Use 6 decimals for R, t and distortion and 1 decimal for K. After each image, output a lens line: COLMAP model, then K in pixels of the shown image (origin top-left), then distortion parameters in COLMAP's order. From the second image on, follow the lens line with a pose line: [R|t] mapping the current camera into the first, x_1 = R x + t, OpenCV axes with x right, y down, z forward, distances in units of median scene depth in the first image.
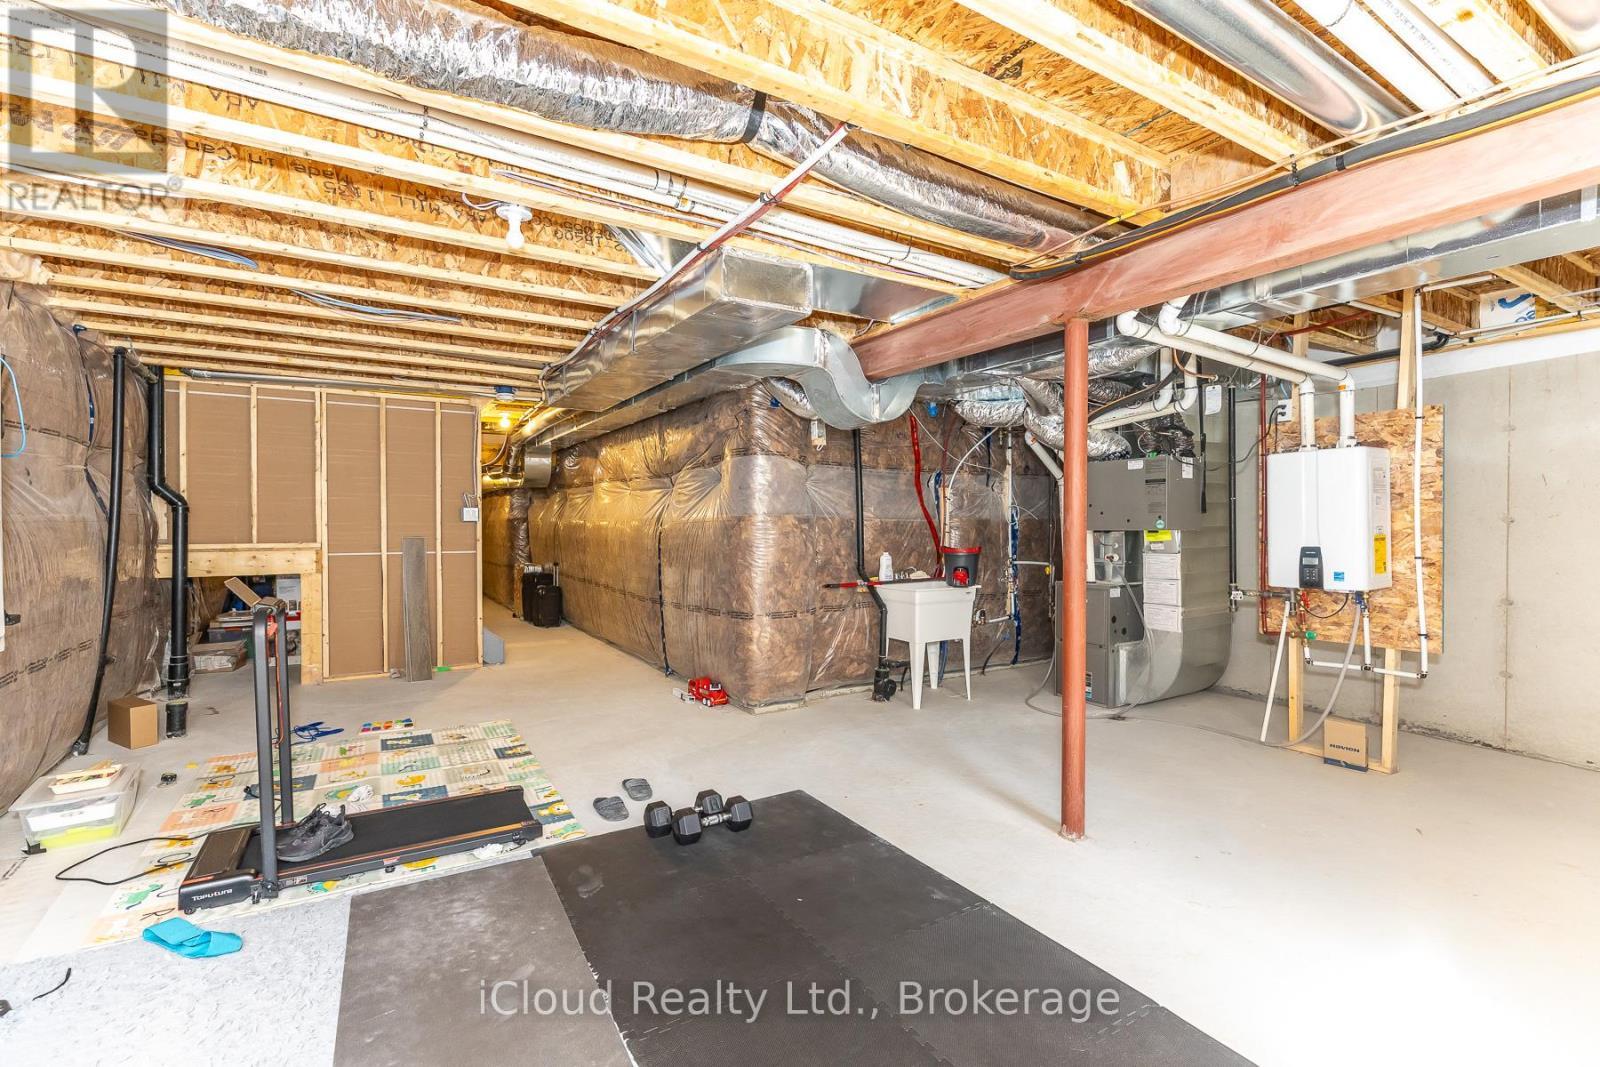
lens RADIAL K [[718.6, 0, 802.5], [0, 718.6, 529.6], [0, 0, 1]] dist [0.002415, -0.001243]
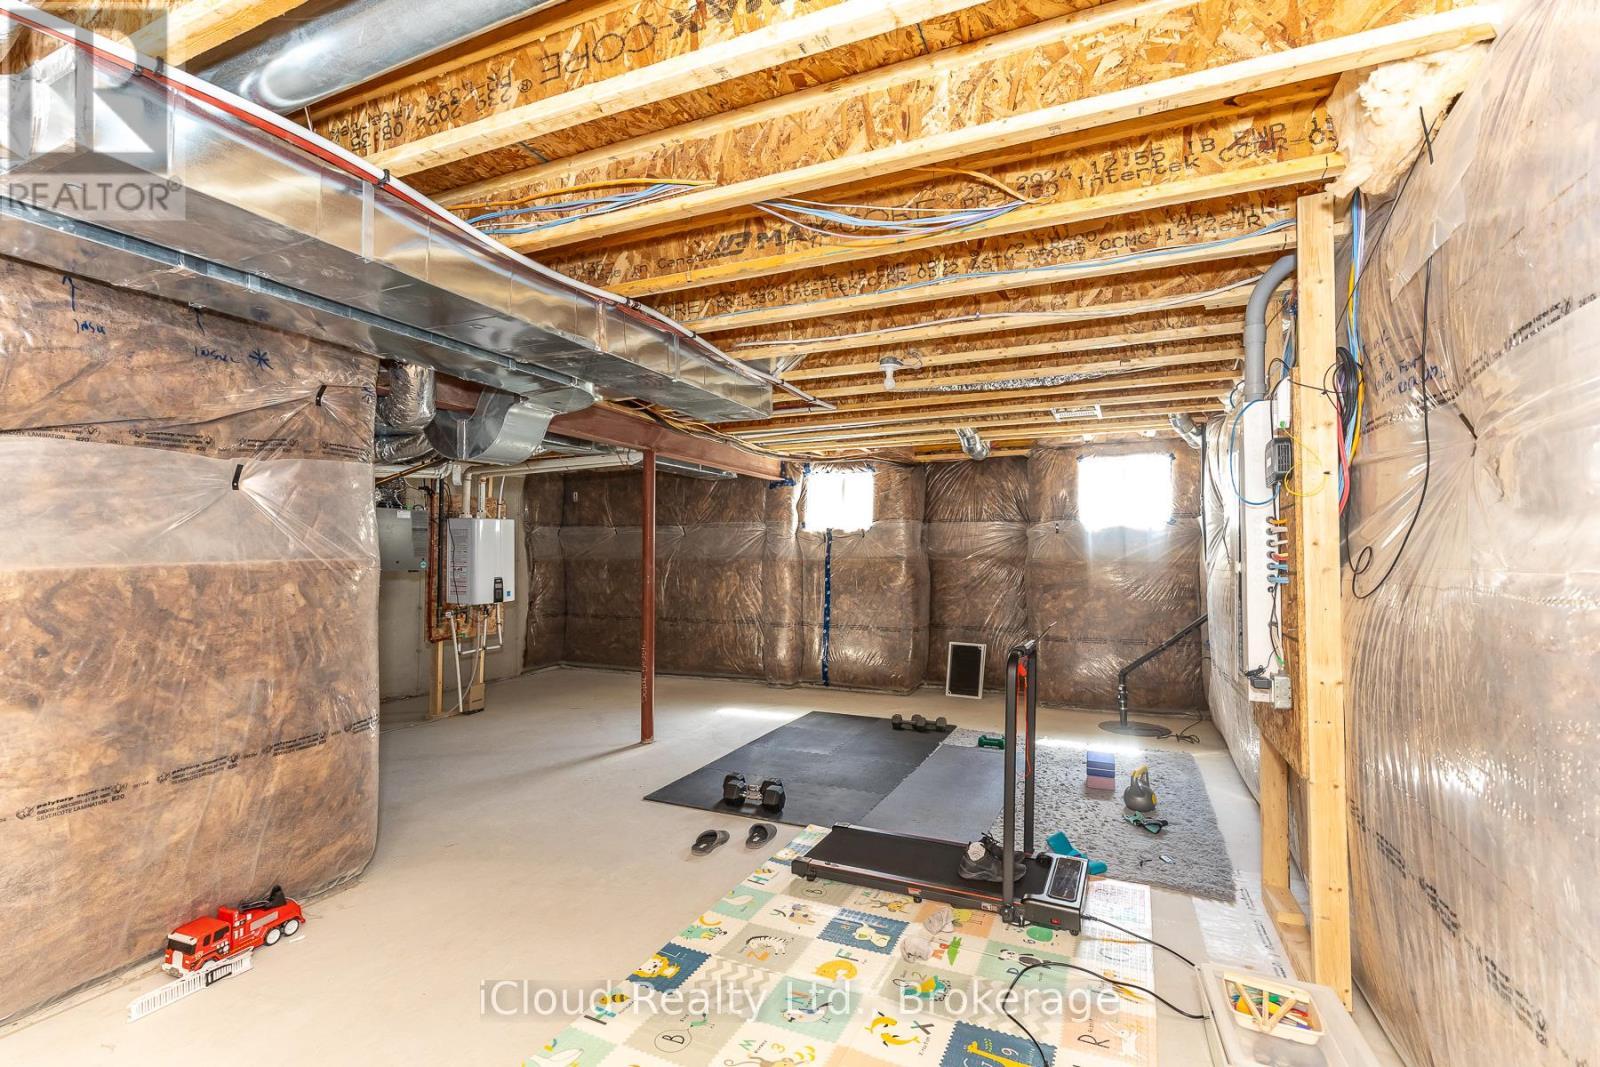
lens RADIAL K [[718.6, 0, 800.6], [0, 718.6, 539.6], [0, 0, 1]] dist [0.002415, -0.001243]
pose [[-0.570270, 0.017499, 0.821271, -1.036690], [0.003521, 0.999816, -0.018859, -0.028779], [-0.821450, -0.007863, -0.570227, 1.363328]]
